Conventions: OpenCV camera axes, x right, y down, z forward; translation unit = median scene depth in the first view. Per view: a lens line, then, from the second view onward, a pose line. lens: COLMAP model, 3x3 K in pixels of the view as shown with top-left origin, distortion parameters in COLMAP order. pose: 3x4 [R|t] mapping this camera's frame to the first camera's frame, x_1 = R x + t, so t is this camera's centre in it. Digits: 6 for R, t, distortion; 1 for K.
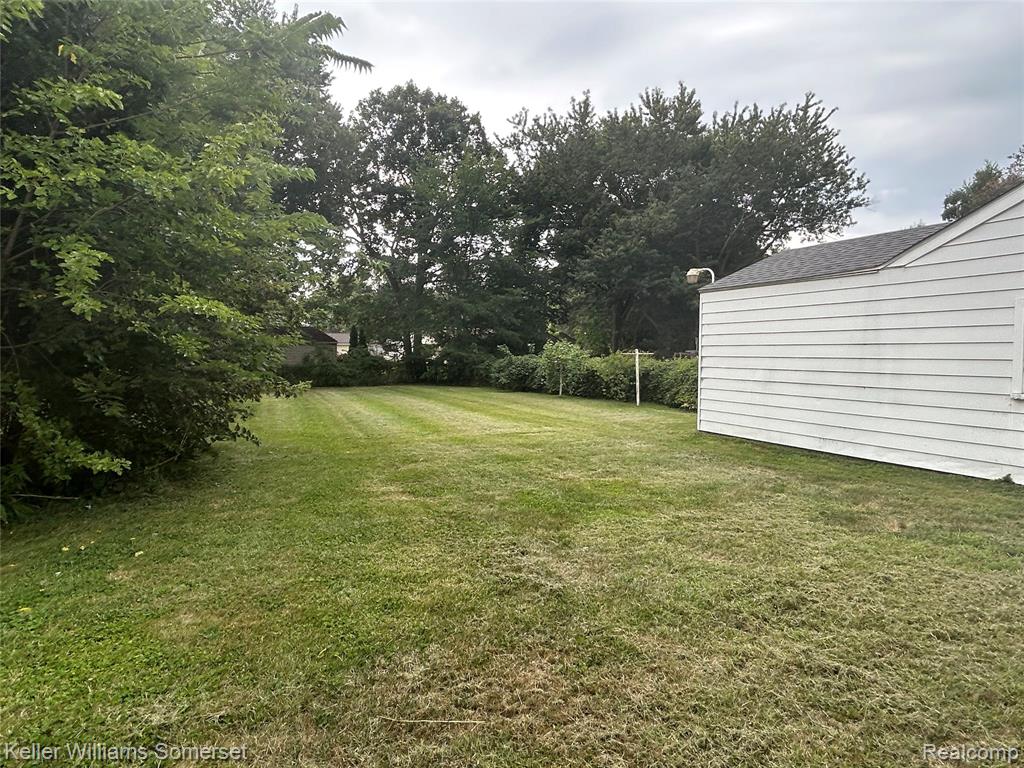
lens RADIAL K [[641.4, 0, 508.8], [0, 641.4, 384.5], [0, 0, 1]] dist [-0.002125, 0.002621]
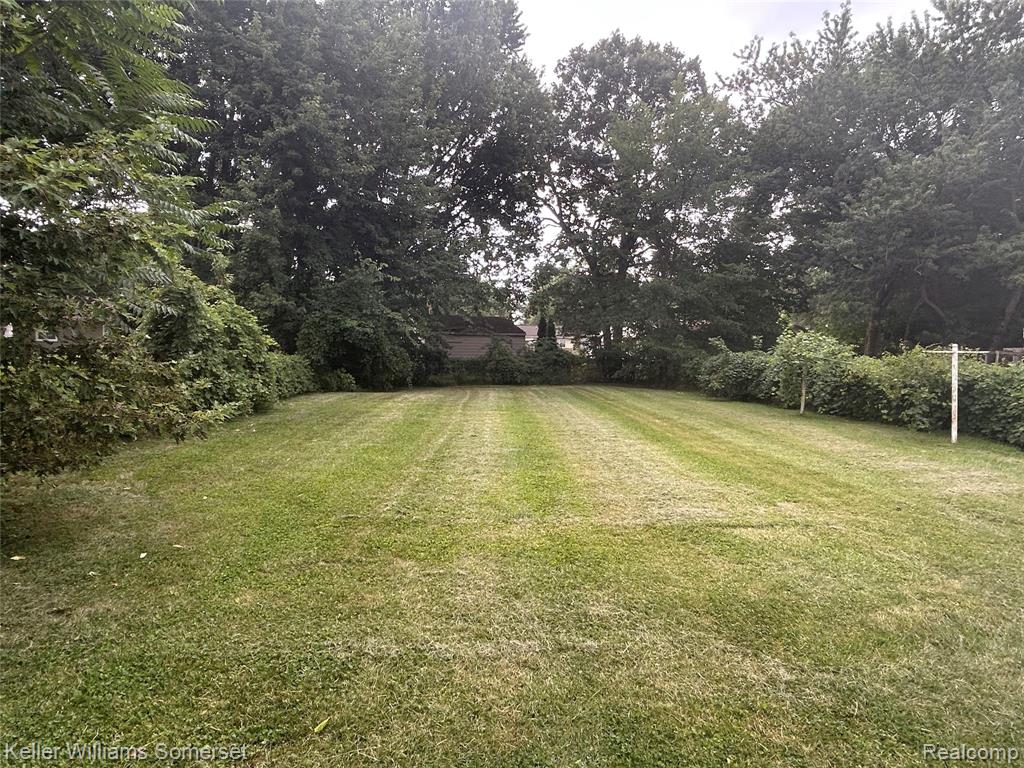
lens RADIAL K [[641.4, 0, 517.7], [0, 641.4, 380.2], [0, 0, 1]] dist [-0.002125, 0.002621]
pose [[0.948874, 0.029175, -0.314305, 0.005031], [-0.028759, 0.999569, 0.005961, -0.007081], [0.314343, 0.003382, 0.949303, 0.162942]]
